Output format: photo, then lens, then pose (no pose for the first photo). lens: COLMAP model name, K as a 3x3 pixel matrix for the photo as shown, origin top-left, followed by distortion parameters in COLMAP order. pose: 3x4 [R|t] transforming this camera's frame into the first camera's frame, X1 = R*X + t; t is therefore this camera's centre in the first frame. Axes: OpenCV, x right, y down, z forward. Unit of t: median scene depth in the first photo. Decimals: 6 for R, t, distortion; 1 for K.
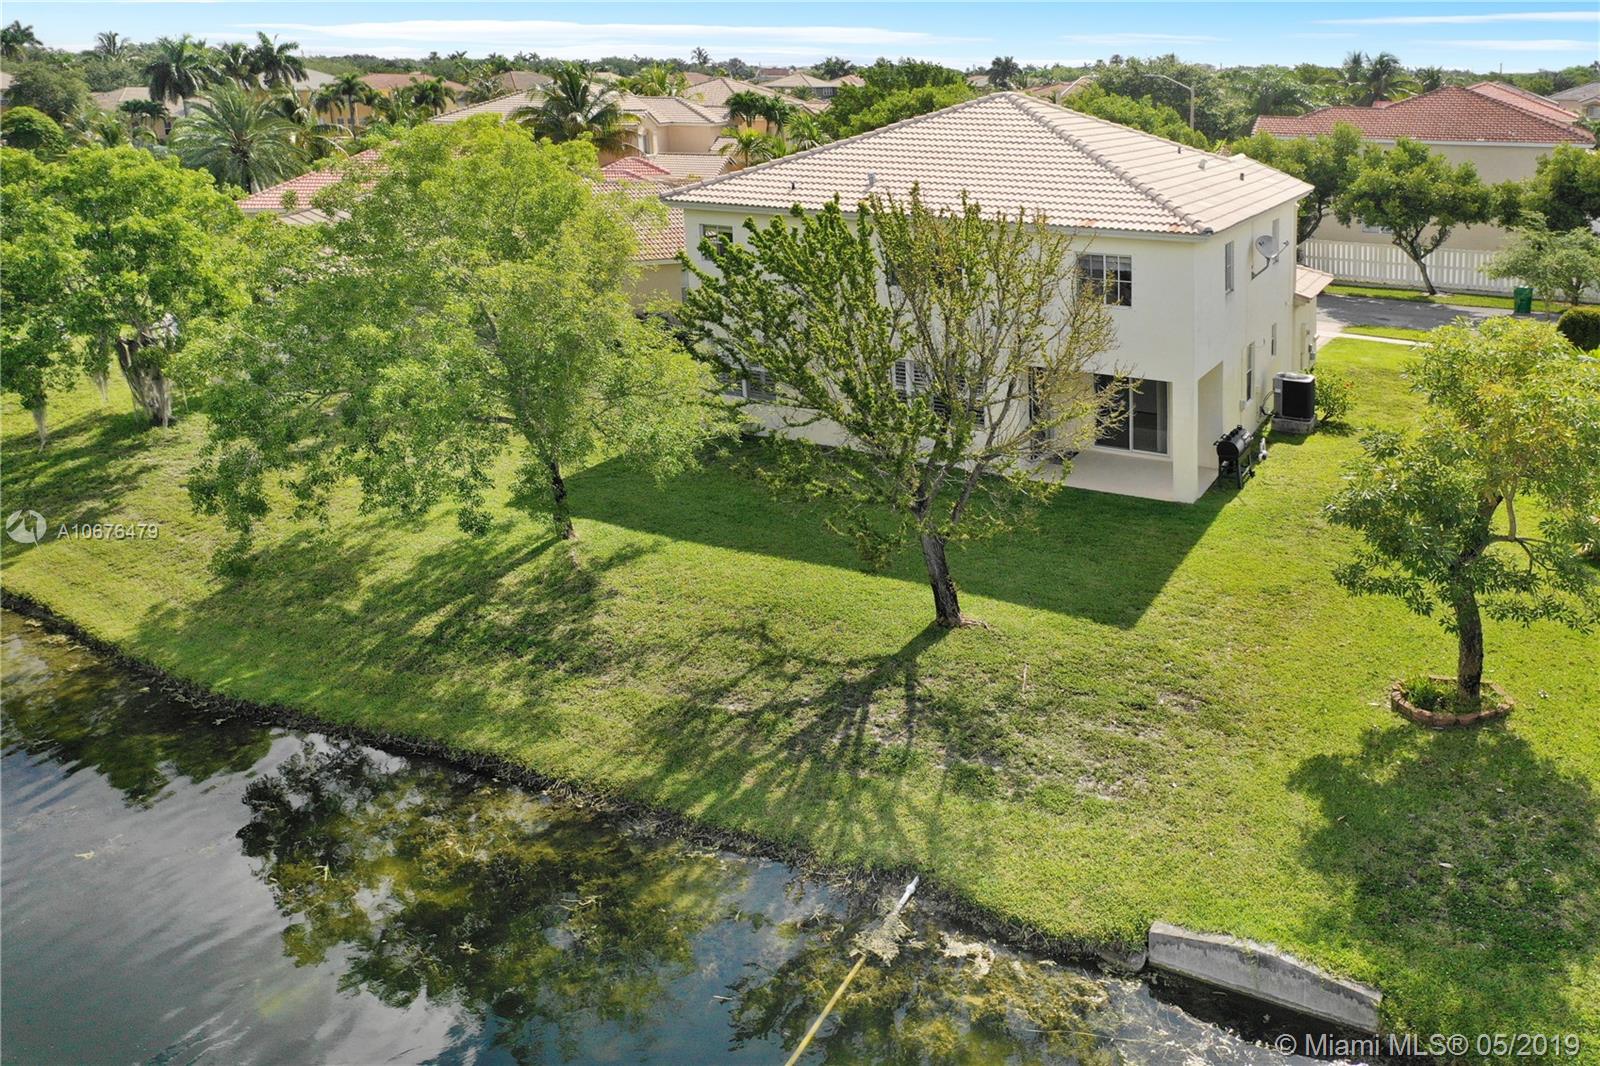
lens RADIAL K [[1328.6, 0, 803.0], [0, 1328.6, 532.1], [0, 0, 1]] dist [0.069737, 0.011981]
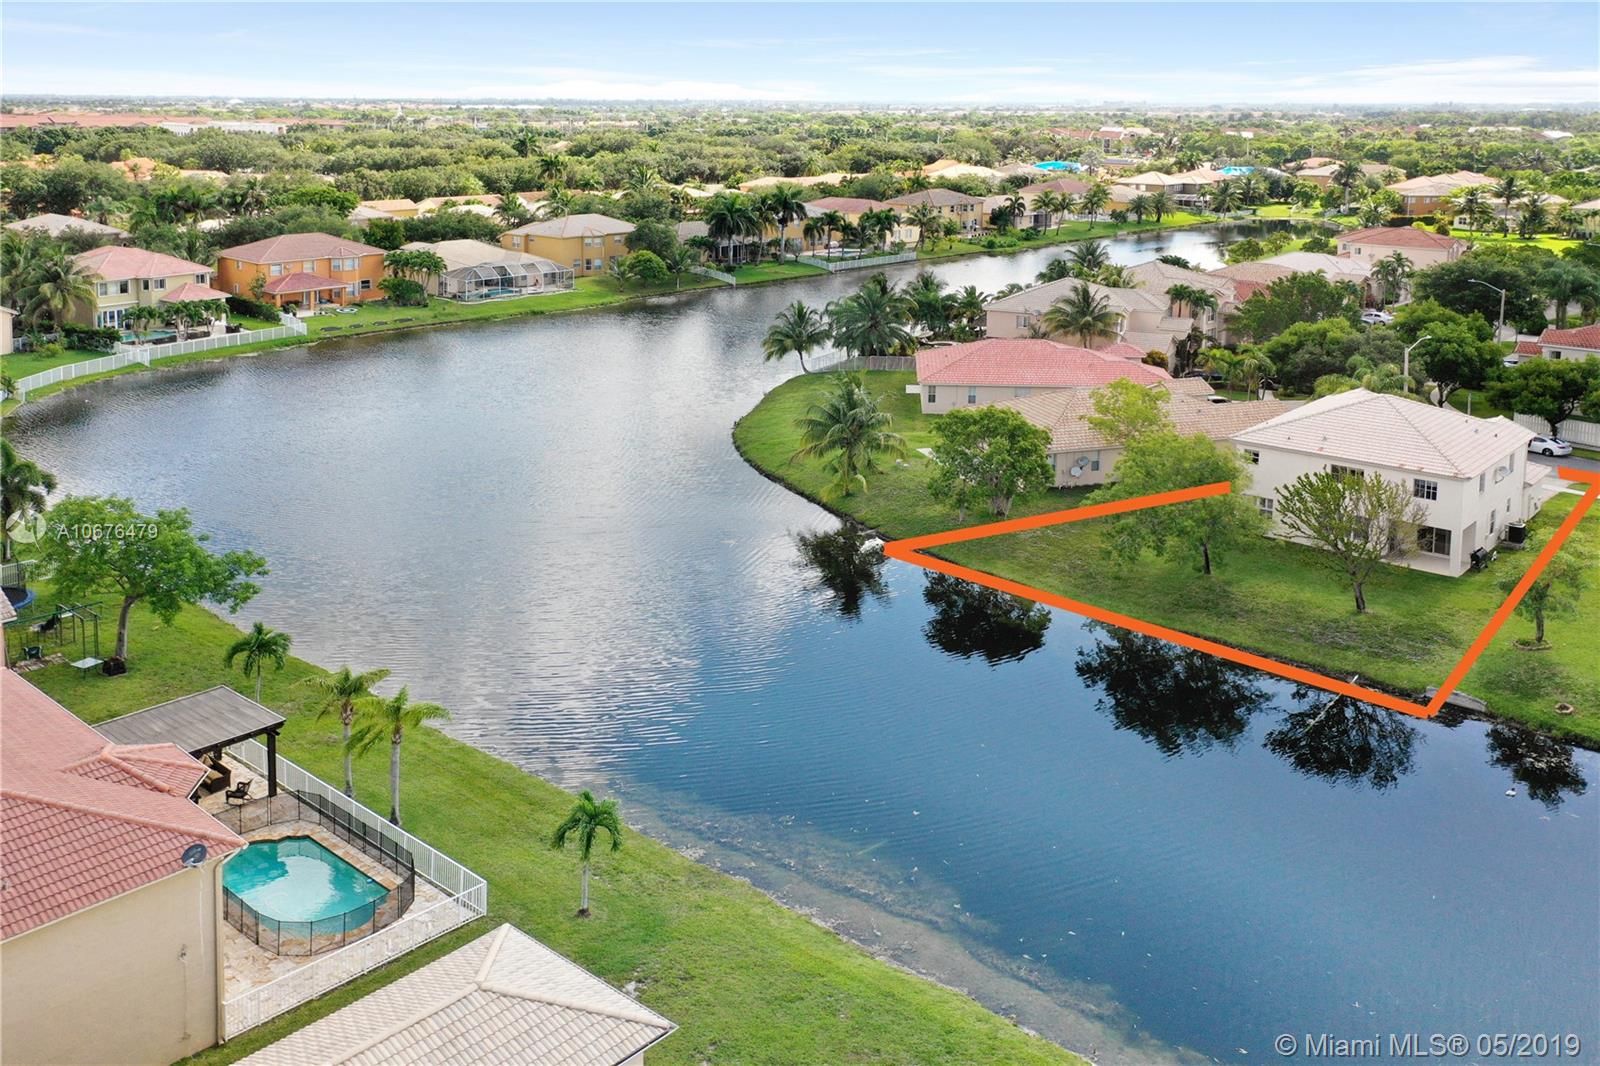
lens RADIAL K [[1328.6, 0, 795.3], [0, 1328.6, 534.2], [0, 0, 1]] dist [0.069737, 0.011981]
pose [[0.975705, 0.065801, -0.208974, -0.403491], [-0.069744, 0.997498, -0.011548, 0.014154], [0.207692, 0.025842, 0.977853, -1.764459]]
